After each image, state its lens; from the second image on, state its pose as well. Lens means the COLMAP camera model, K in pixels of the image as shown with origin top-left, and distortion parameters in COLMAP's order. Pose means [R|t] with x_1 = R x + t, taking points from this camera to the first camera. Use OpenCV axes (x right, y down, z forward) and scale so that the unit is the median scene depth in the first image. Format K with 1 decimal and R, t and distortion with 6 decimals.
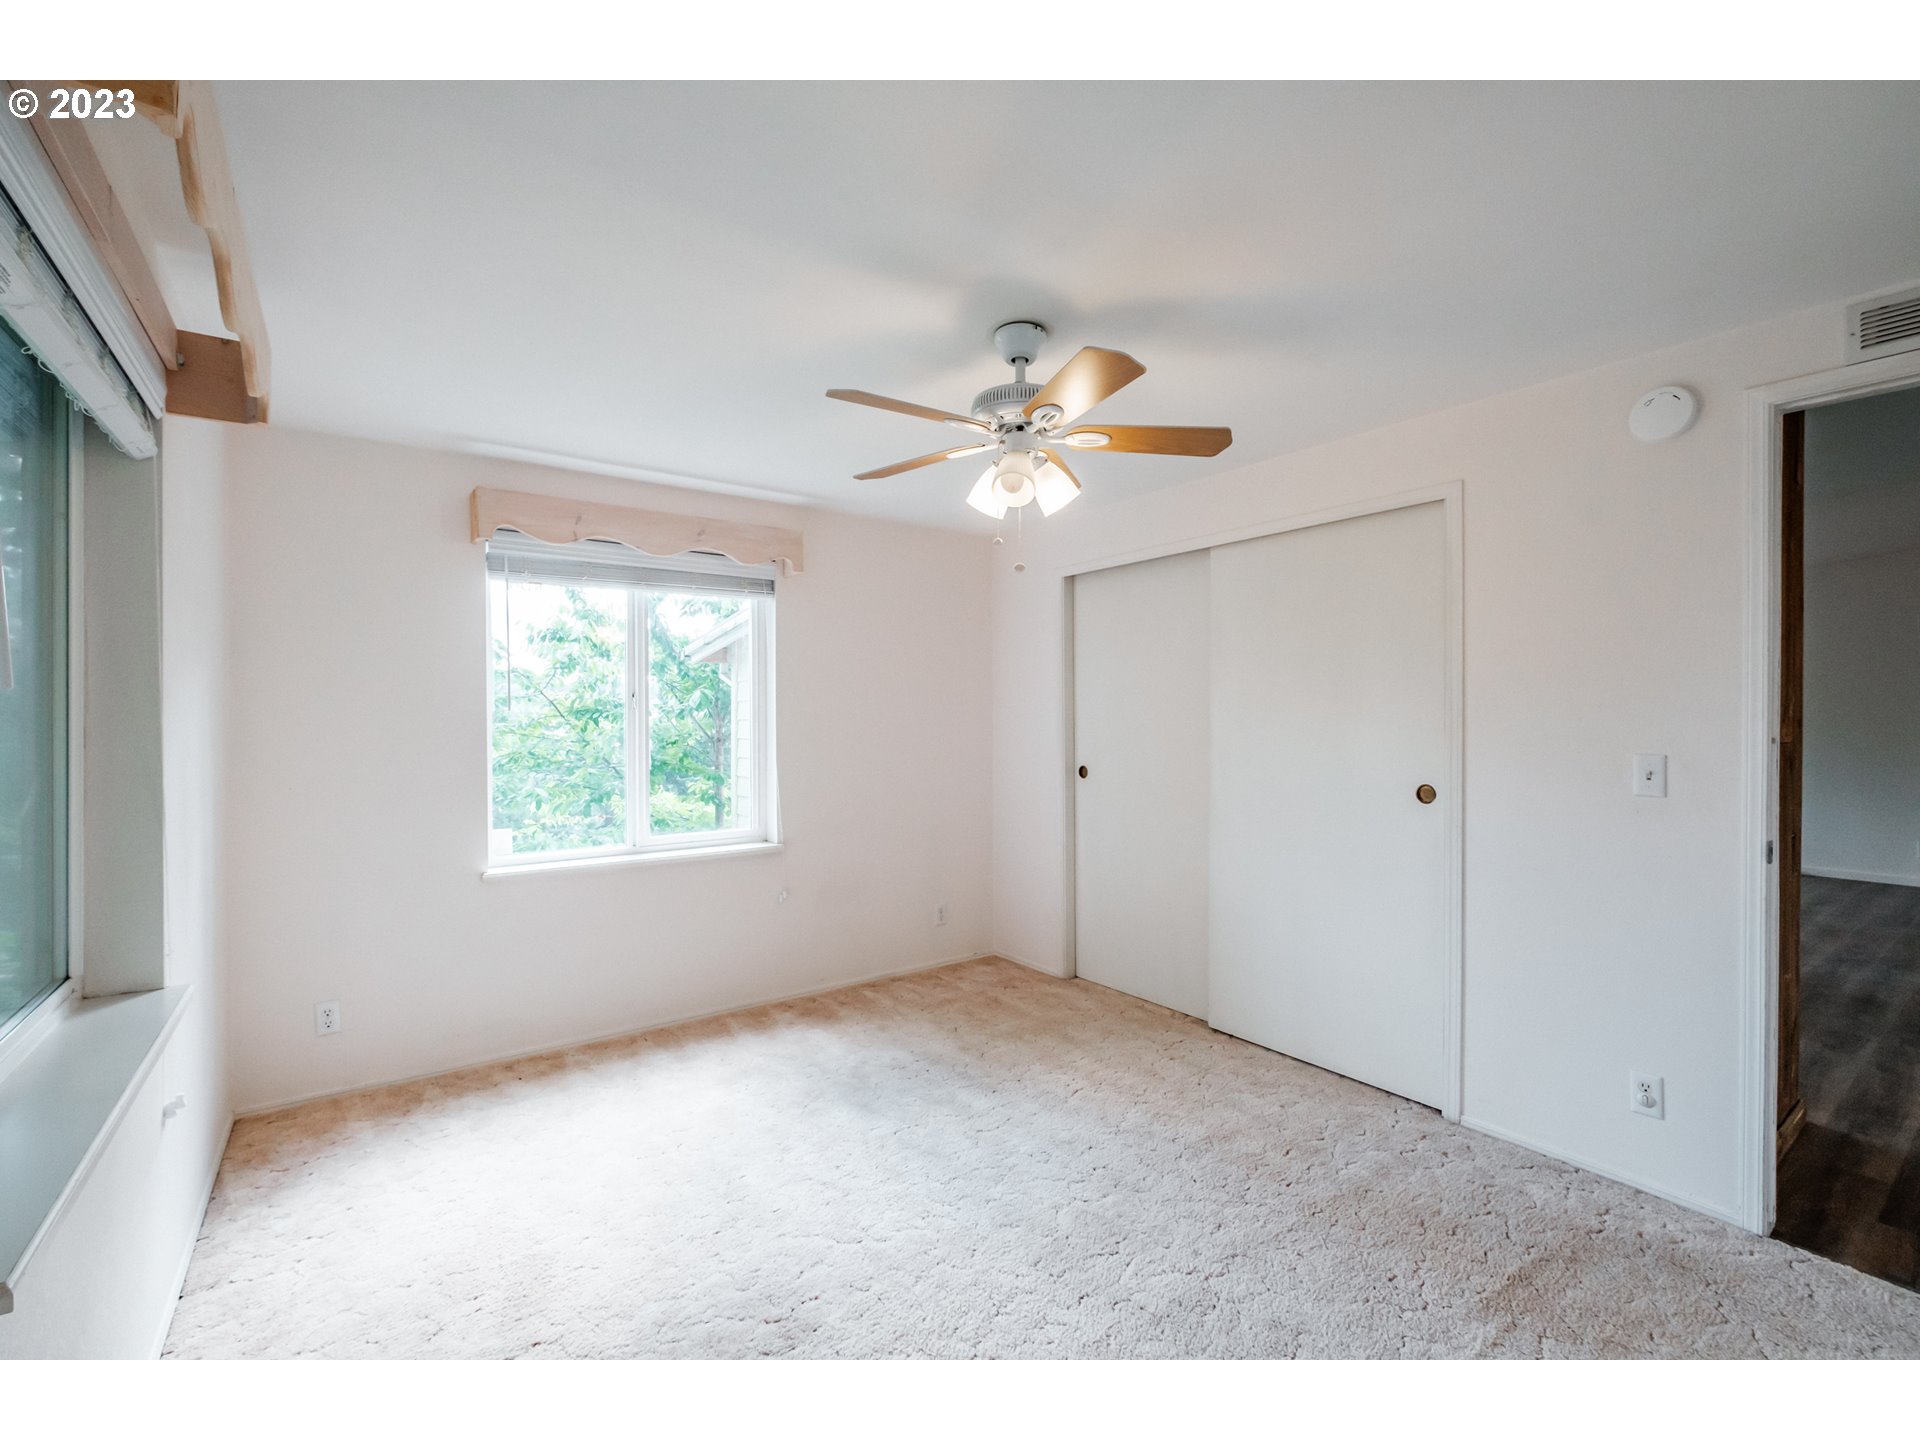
lens RADIAL K [[834.2, 0, 955.3], [0, 834.2, 716.7], [0, 0, 1]] dist [-0.000342, -0.000125]
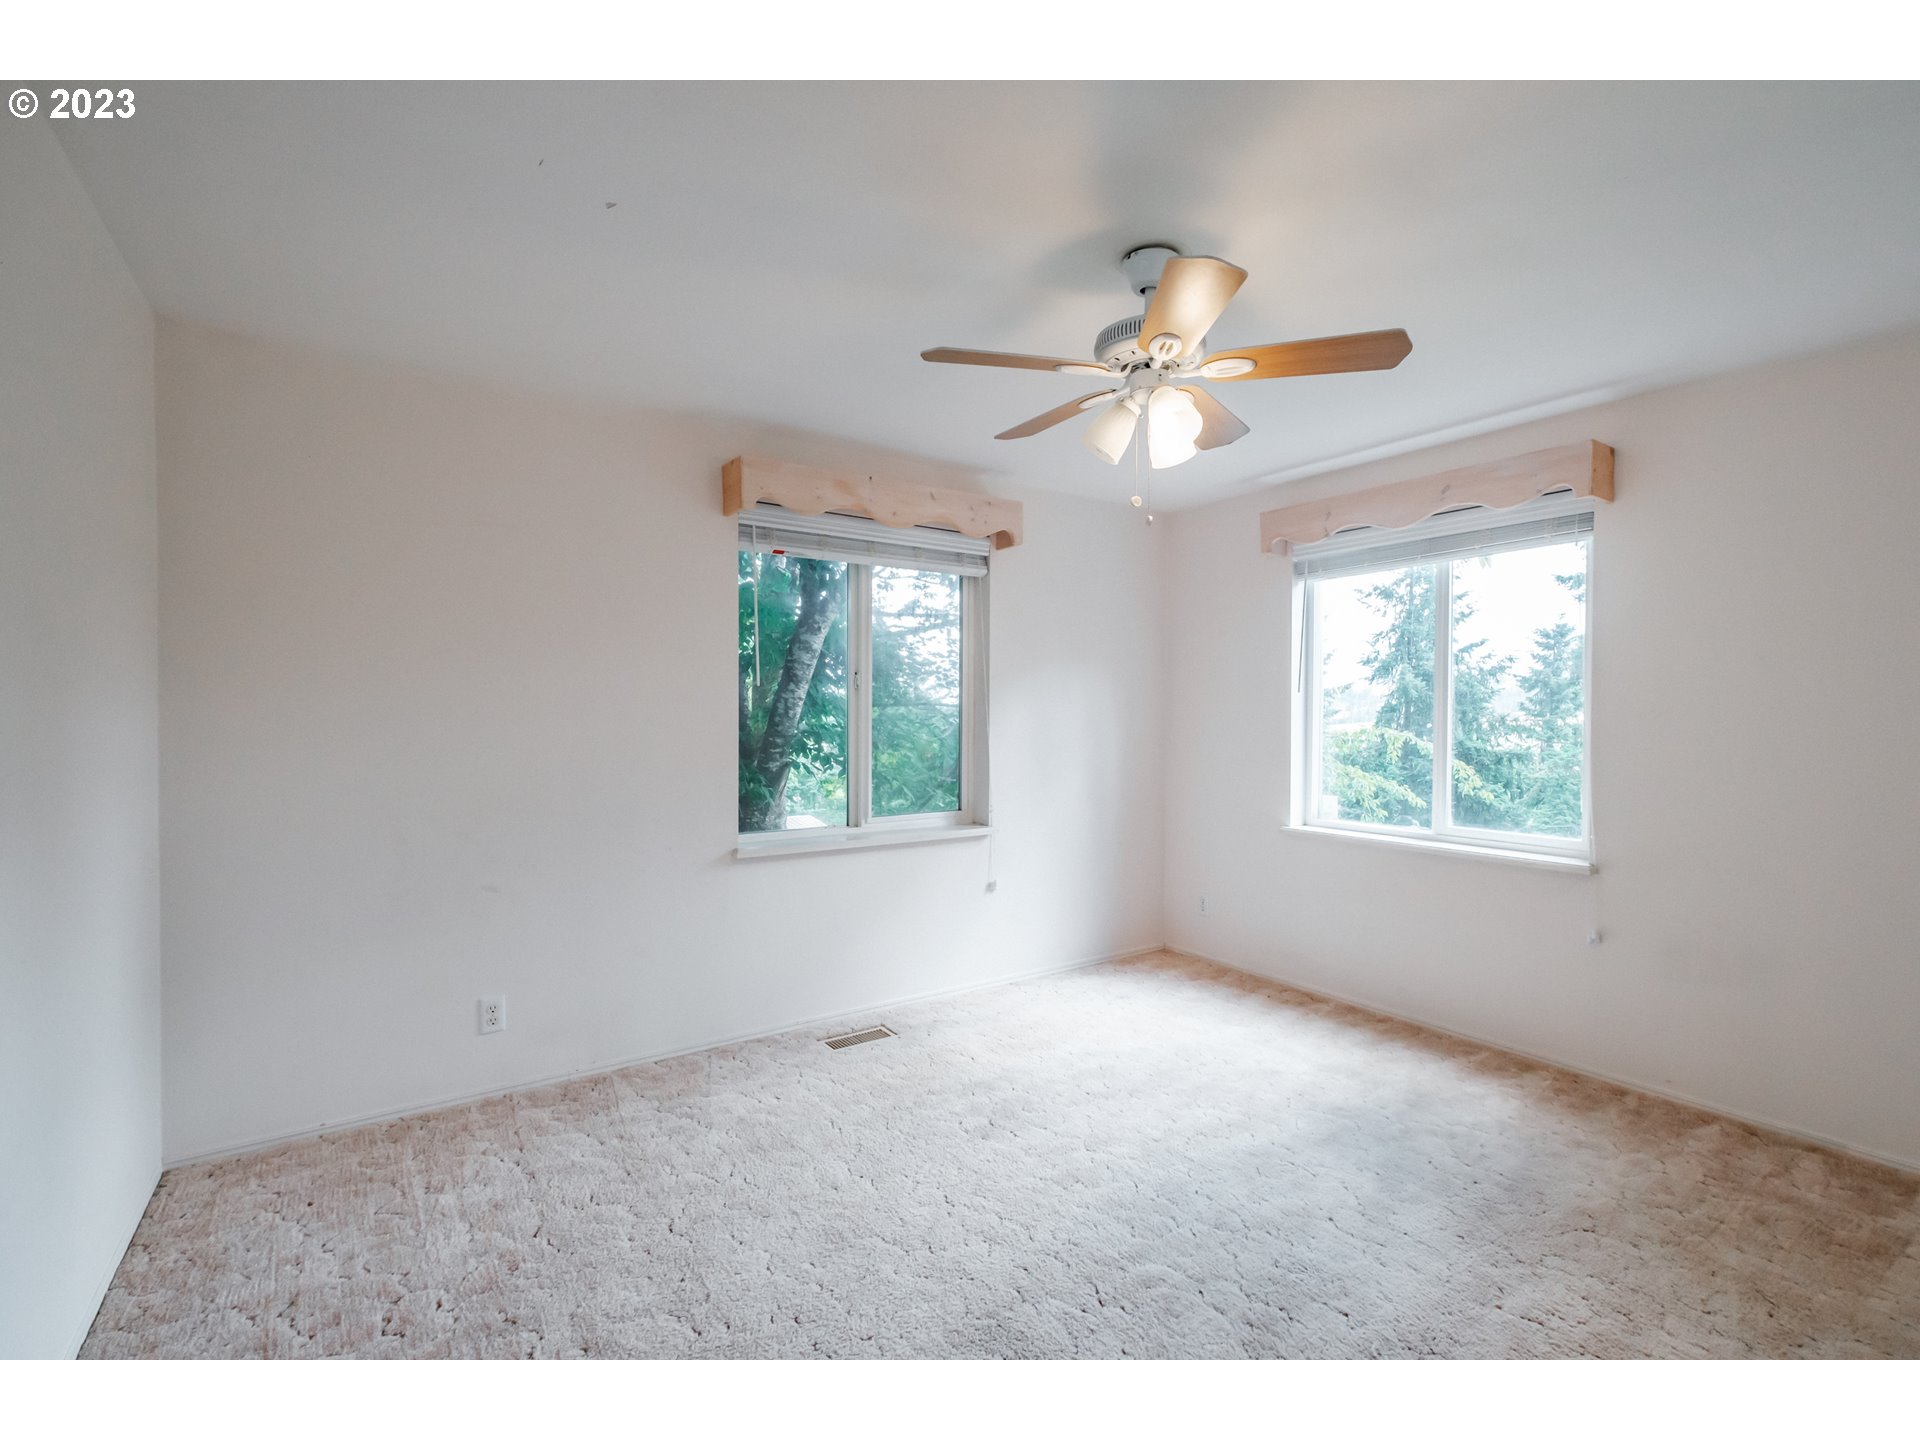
lens RADIAL K [[834.2, 0, 955.8], [0, 834.2, 718.2], [0, 0, 1]] dist [-0.000342, -0.000125]
pose [[-0.018460, 0.009020, -0.999789, 0.608803], [-0.003600, 0.999952, 0.009087, 0.018611], [0.999823, 0.003767, -0.018427, 0.500259]]
